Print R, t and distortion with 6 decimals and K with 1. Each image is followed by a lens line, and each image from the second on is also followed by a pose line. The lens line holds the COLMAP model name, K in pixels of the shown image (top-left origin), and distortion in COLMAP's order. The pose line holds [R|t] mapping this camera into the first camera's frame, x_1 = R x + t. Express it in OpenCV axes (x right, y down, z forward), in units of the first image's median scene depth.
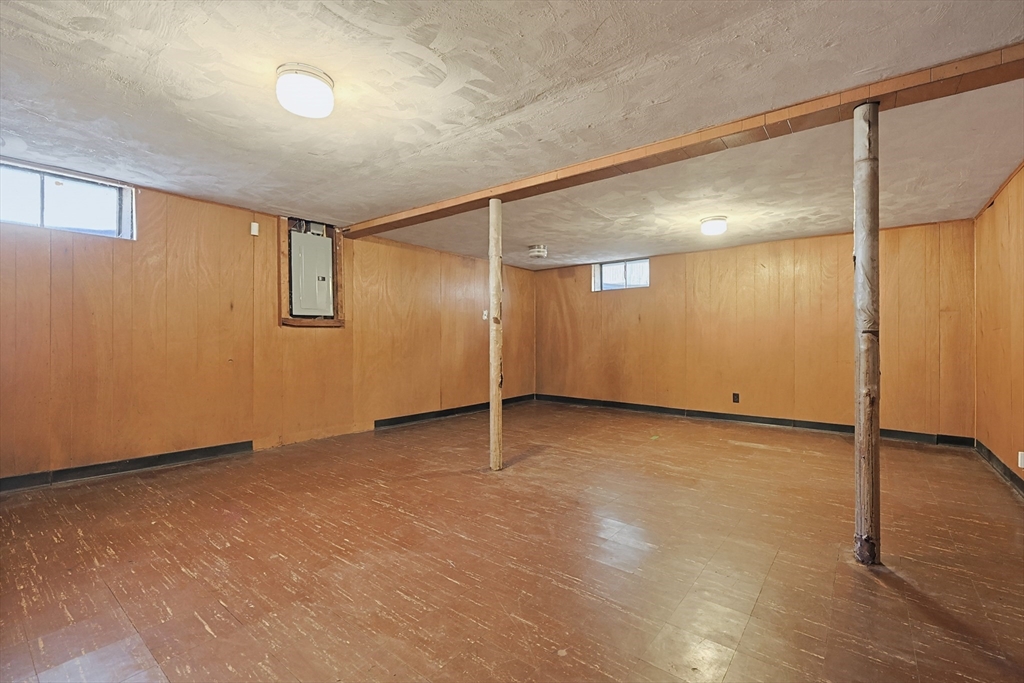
lens RADIAL K [[443.6, 0, 526.6], [0, 443.6, 340.7], [0, 0, 1]] dist [-0.002740, -0.000510]
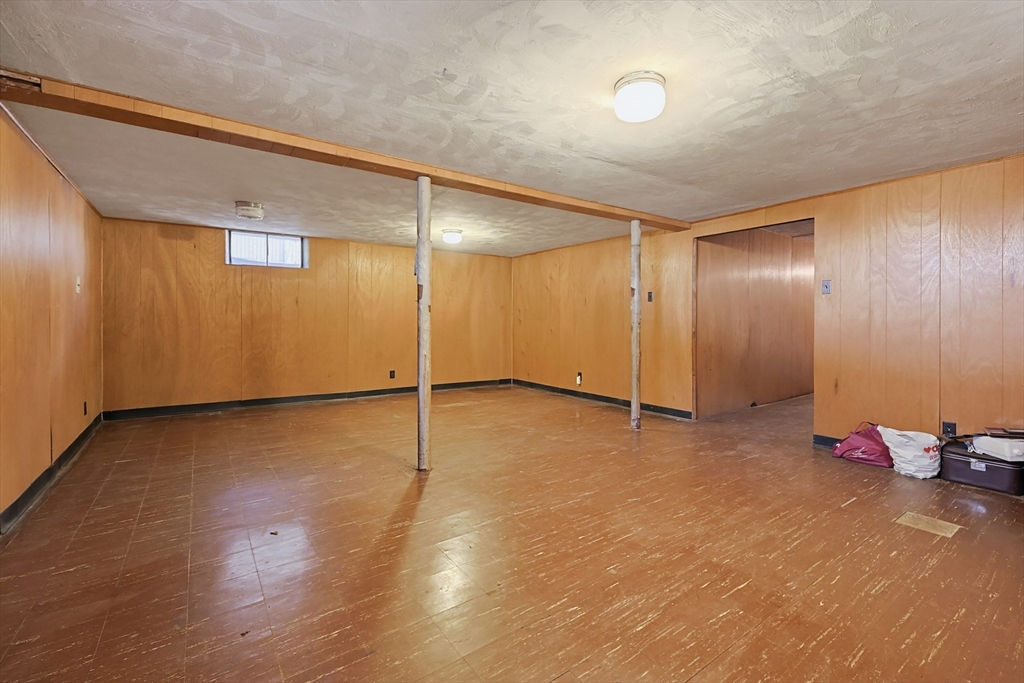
lens RADIAL K [[449.8, 0, 509.5], [0, 449.8, 322.3], [0, 0, 1]] dist [-0.001364, -0.000146]
pose [[0.297254, -0.004593, 0.954787, -0.813004], [0.001049, 0.999989, 0.004483, -0.019194], [-0.954798, -0.000331, 0.297255, 0.494481]]
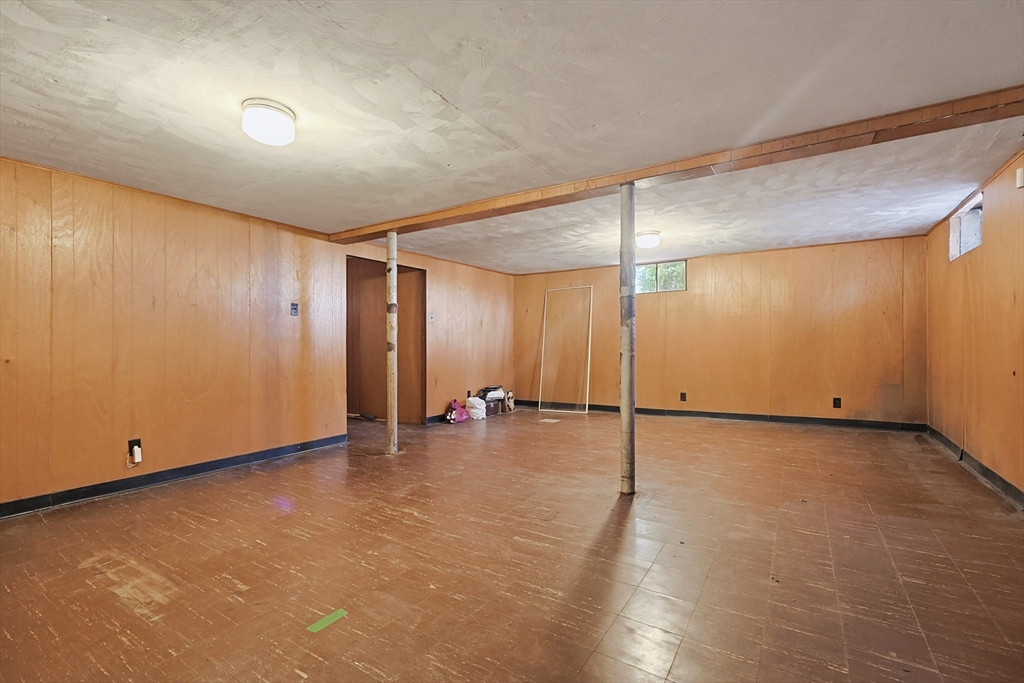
lens RADIAL K [[443.6, 0, 526.6], [0, 443.6, 340.7], [0, 0, 1]] dist [-0.002740, -0.000510]
pose [[-0.994121, 0.003931, -0.108208, 0.199584], [0.004667, 0.999968, -0.006549, -0.005221], [0.108179, -0.007016, -0.994107, 1.654955]]
